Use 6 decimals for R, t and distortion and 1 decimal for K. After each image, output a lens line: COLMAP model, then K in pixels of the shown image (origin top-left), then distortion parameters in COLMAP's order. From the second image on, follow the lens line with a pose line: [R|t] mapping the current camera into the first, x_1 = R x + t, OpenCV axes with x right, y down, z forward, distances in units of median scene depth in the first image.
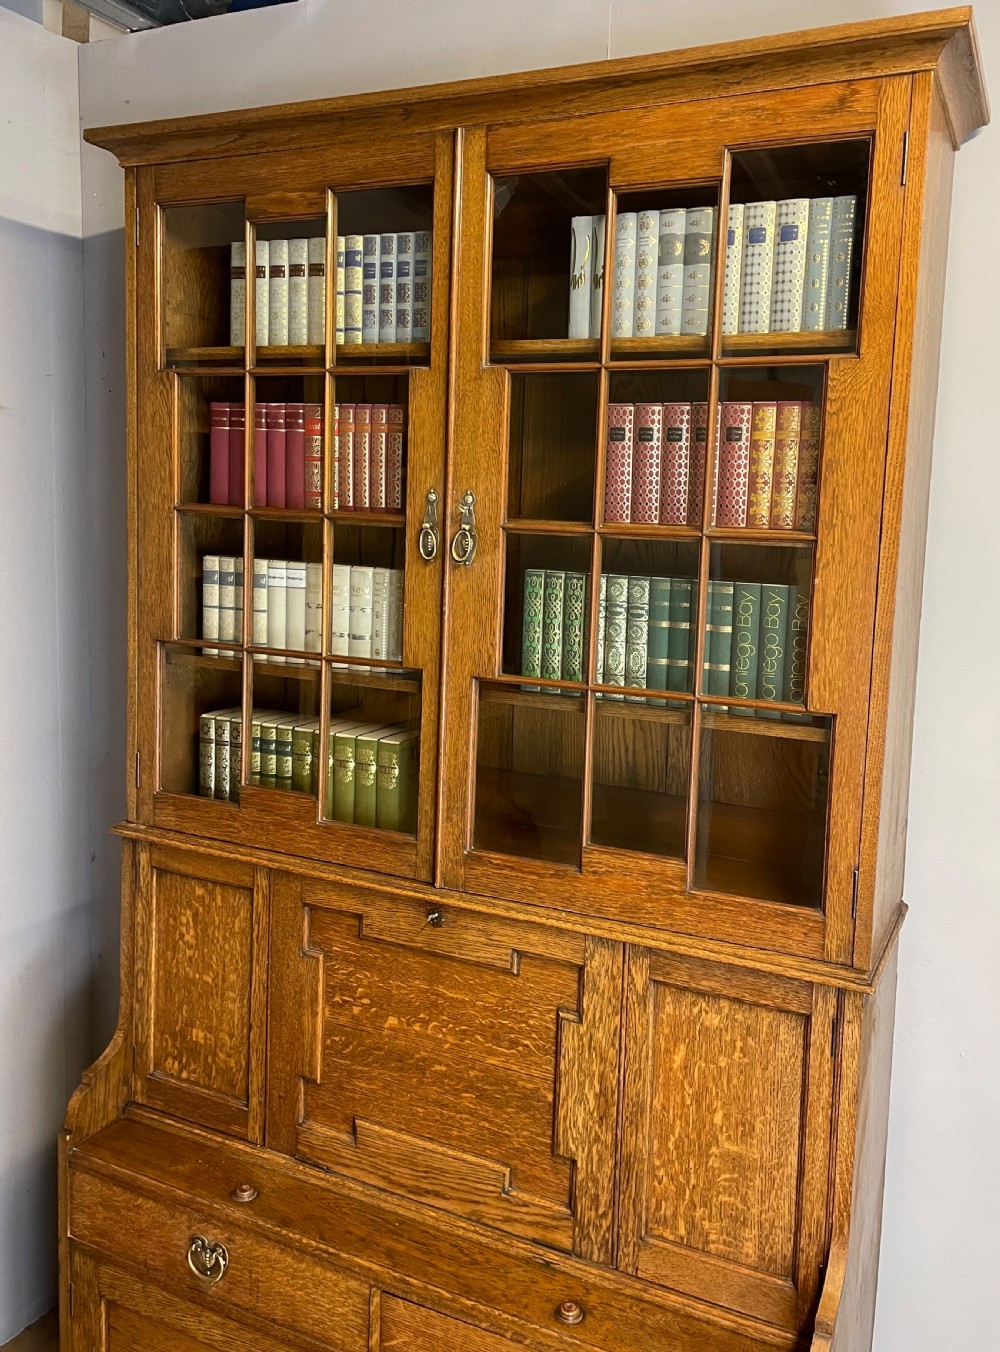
lens RADIAL K [[1098.4, 0, 553.4], [0, 1098.4, 618.4], [0, 0, 1]] dist [0.101146, -0.125792]
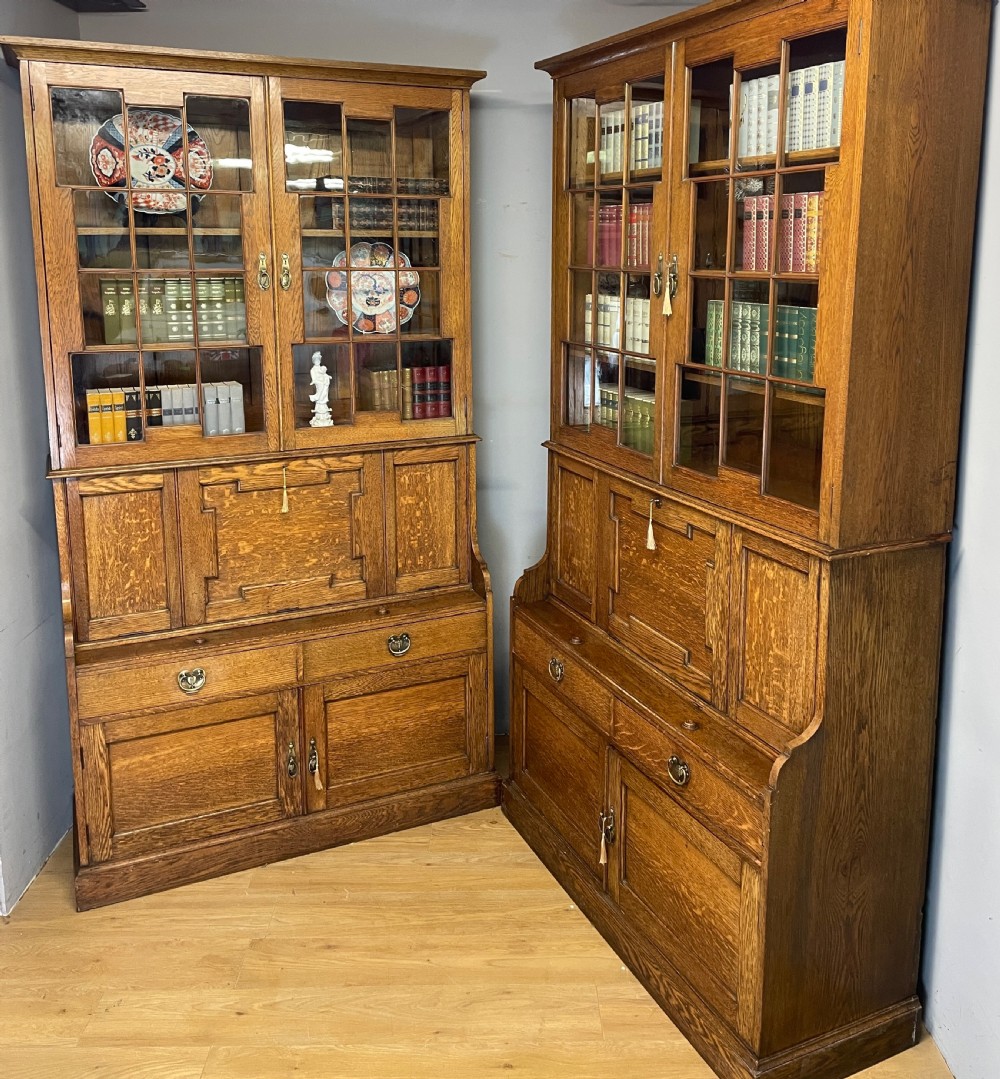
lens RADIAL K [[1004.1, 0, 510.4], [0, 1004.1, 403.0], [0, 0, 1]] dist [0.041942, 0.000000]
pose [[0.767375, 0.063580, -0.638039, 0.691177], [-0.035361, 0.997754, 0.056897, 0.033203], [0.640223, -0.021100, 0.767899, -0.340698]]
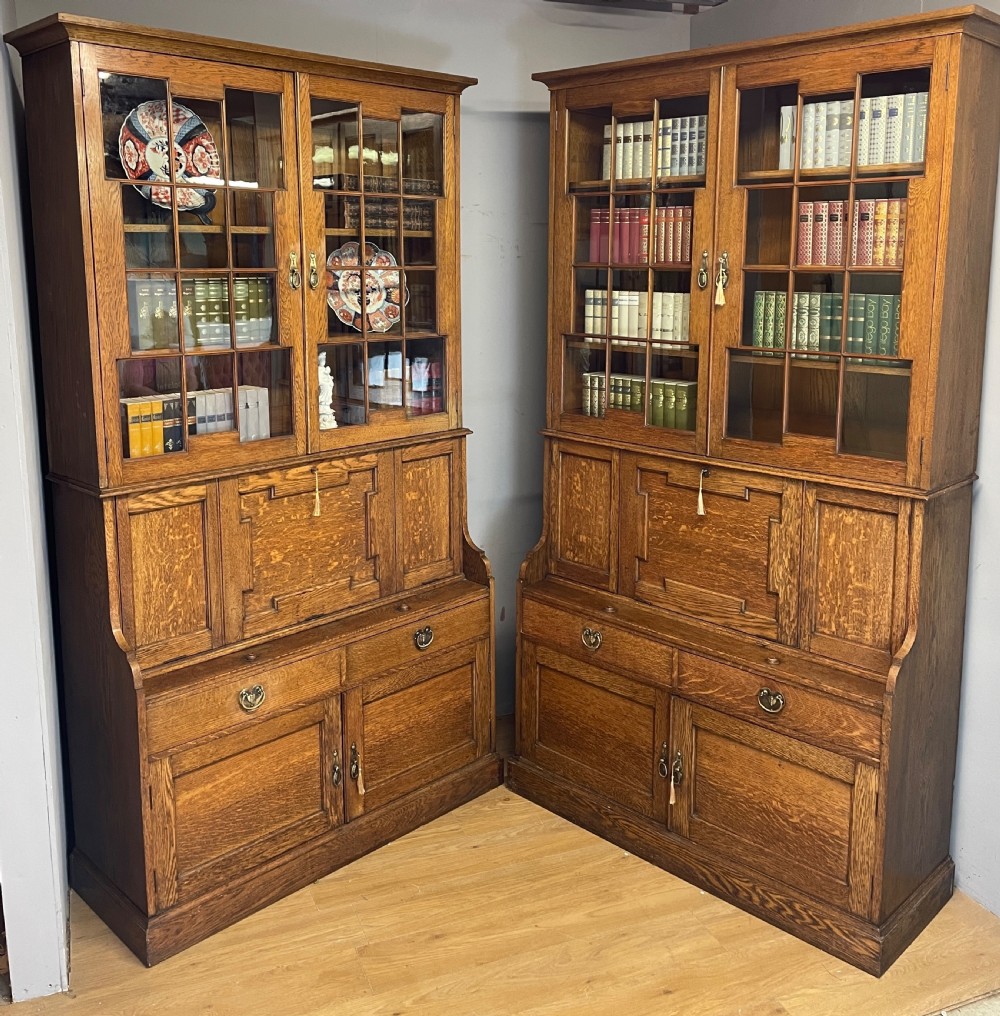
lens RADIAL K [[1024.9, 0, 486.5], [0, 1024.9, 396.4], [0, 0, 1]] dist [0.046187, 0.000000]
pose [[0.942152, 0.011989, -0.334973, 0.130098], [0.000049, 0.999355, 0.035907, 0.070393], [0.335187, -0.033846, 0.941543, -0.804034]]
